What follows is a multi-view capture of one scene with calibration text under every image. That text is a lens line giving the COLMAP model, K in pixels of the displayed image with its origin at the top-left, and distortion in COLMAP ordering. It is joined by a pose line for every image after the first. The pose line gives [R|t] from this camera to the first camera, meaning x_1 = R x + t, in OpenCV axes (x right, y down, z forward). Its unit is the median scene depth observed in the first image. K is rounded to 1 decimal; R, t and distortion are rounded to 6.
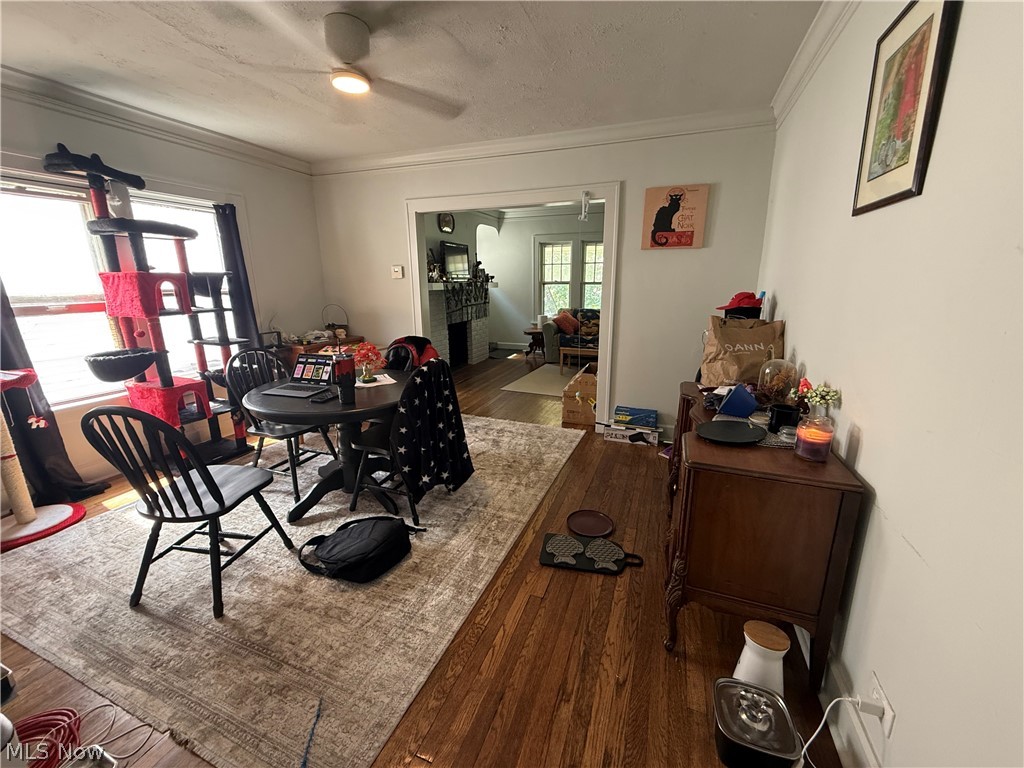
lens RADIAL K [[409.1, 0, 511.8], [0, 409.1, 385.1], [0, 0, 1]] dist [-0.001217, -0.000162]
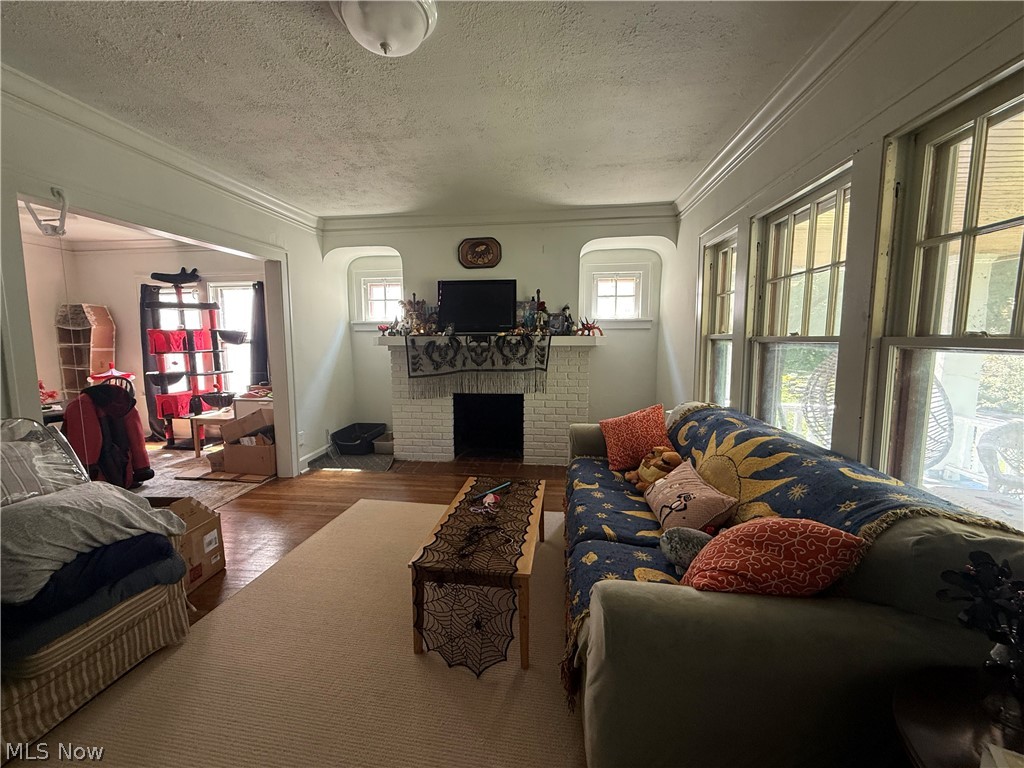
lens RADIAL K [[409.1, 0, 510.8], [0, 409.1, 380.4], [0, 0, 1]] dist [-0.001217, -0.000162]
pose [[0.252303, 0.103743, -0.962071, 0.607342], [-0.240820, 0.969686, 0.041409, -0.245730], [0.937203, 0.221238, 0.269638, 0.980998]]
